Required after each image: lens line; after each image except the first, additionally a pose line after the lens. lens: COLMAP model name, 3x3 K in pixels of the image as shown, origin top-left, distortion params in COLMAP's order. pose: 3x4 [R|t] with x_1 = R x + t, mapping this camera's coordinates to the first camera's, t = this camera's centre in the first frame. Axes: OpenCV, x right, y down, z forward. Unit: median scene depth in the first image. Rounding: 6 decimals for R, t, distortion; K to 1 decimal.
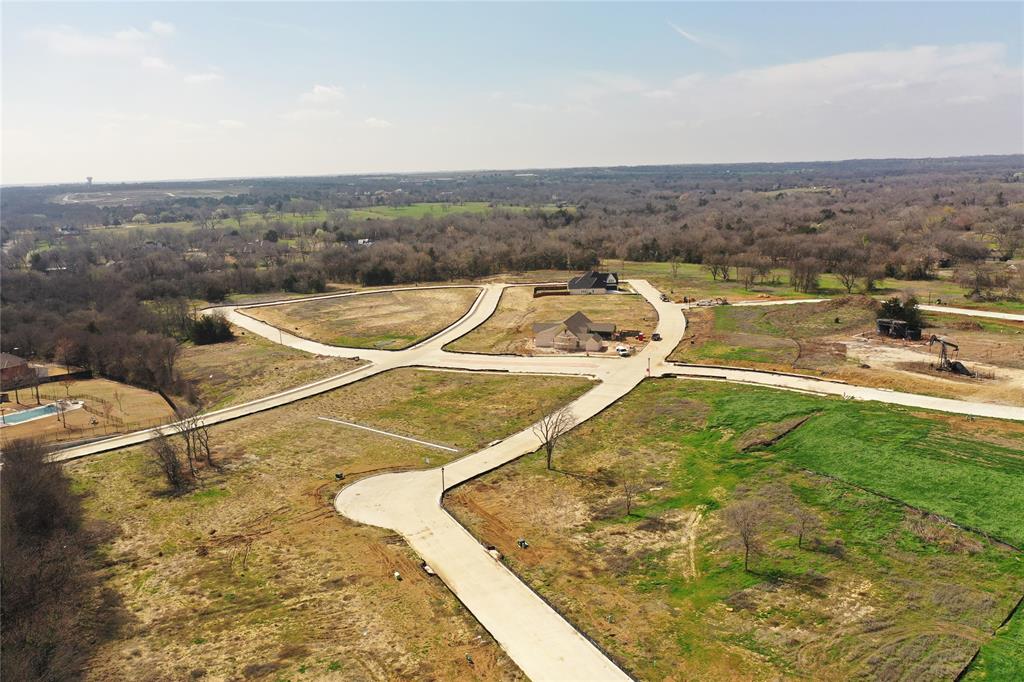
lens RADIAL K [[806.6, 0, 511.4], [0, 806.6, 333.2], [0, 0, 1]] dist [-0.004844, 0.007927]
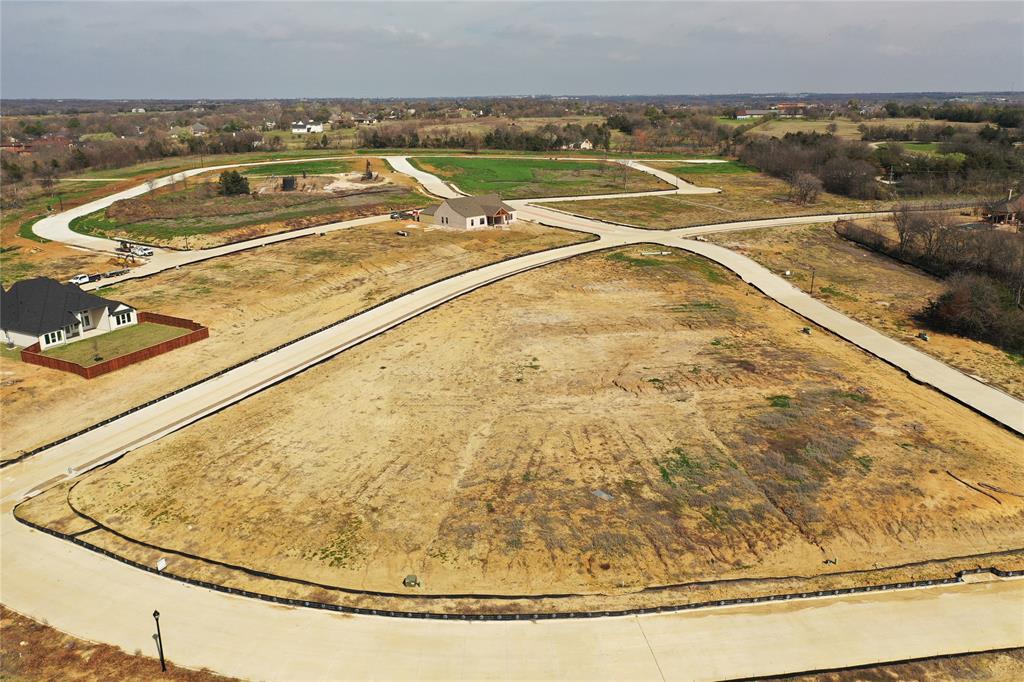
lens RADIAL K [[806.6, 0, 517.0], [0, 806.6, 341.1], [0, 0, 1]] dist [-0.004844, 0.007927]
pose [[-0.900865, -0.097080, 0.423105, -0.480785], [0.113994, 0.887562, 0.446361, -0.350647], [-0.418865, 0.450342, -0.788507, 2.211458]]
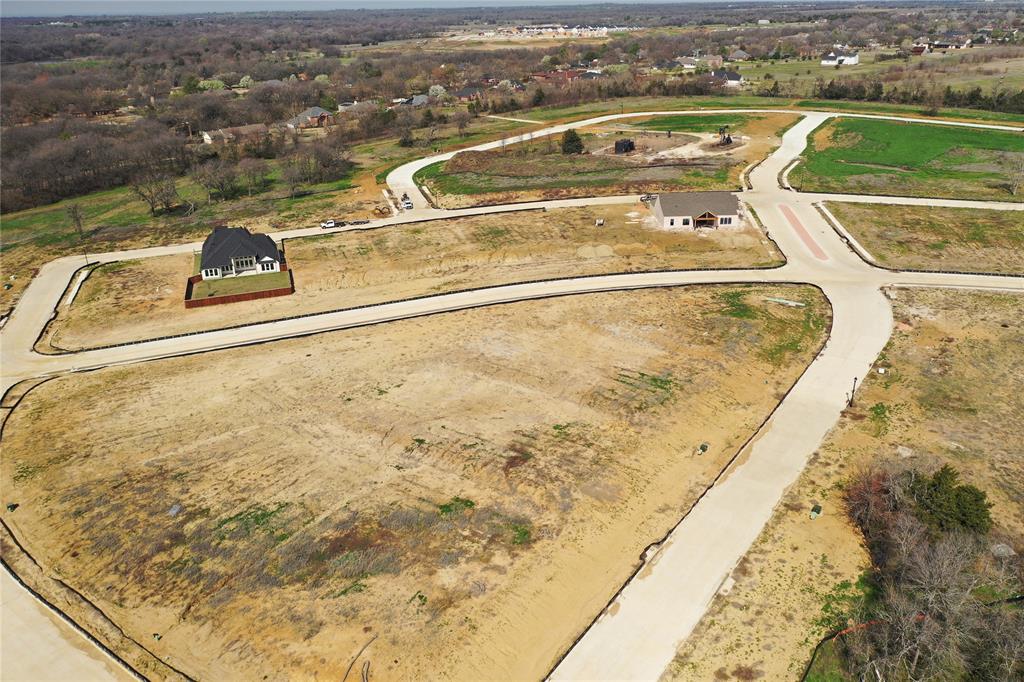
lens RADIAL K [[806.6, 0, 505.5], [0, 806.6, 340.9], [0, 0, 1]] dist [-0.004844, 0.007927]
pose [[-0.333650, -0.335869, 0.880835, -0.857199], [0.215019, 0.882633, 0.418002, -0.359610], [-0.917848, 0.328862, -0.222272, 1.772958]]
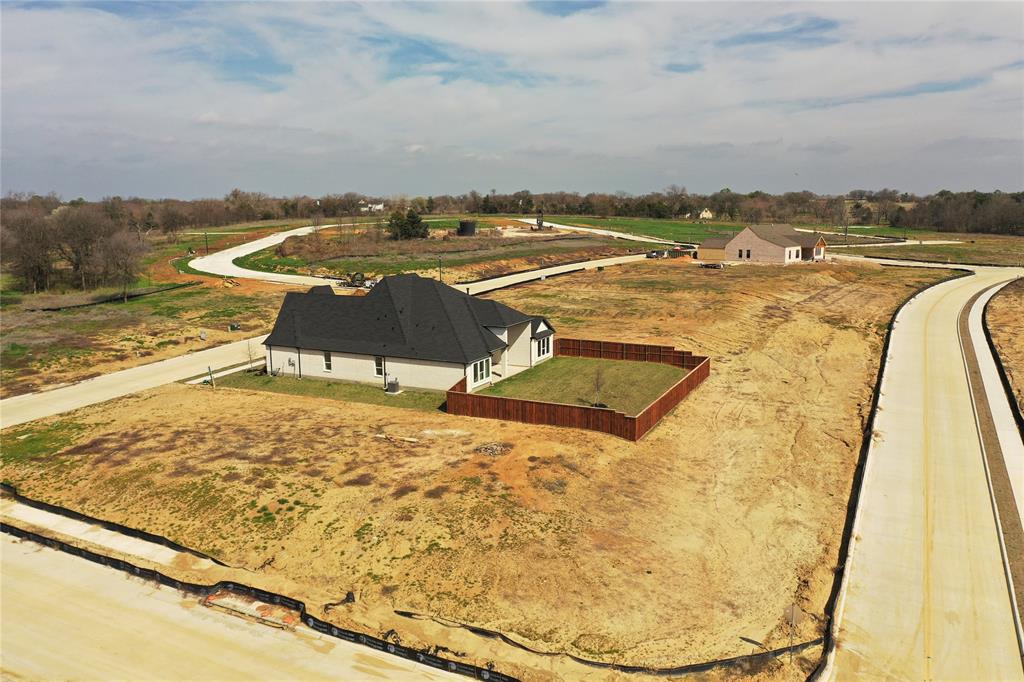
lens RADIAL K [[806.6, 0, 518.9], [0, 806.6, 343.5], [0, 0, 1]] dist [-0.004844, 0.007927]
pose [[-0.912141, -0.037789, 0.408130, -0.024199], [0.111385, 0.935414, 0.335550, -0.230956], [-0.394451, 0.351528, -0.849021, 2.138269]]
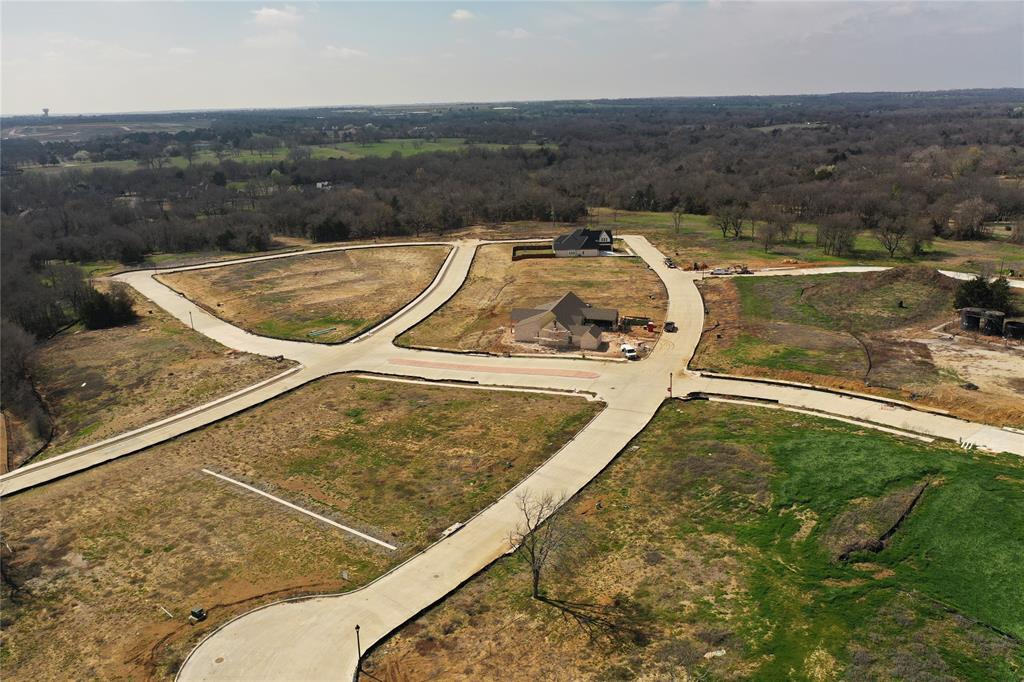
lens RADIAL K [[806.6, 0, 511.6], [0, 806.6, 342.8], [0, 0, 1]] dist [-0.004844, 0.007927]
pose [[0.999661, -0.004263, 0.025683, 0.008966], [0.001944, 0.995969, 0.089679, -0.061001], [-0.025962, -0.089598, 0.995640, 0.284348]]
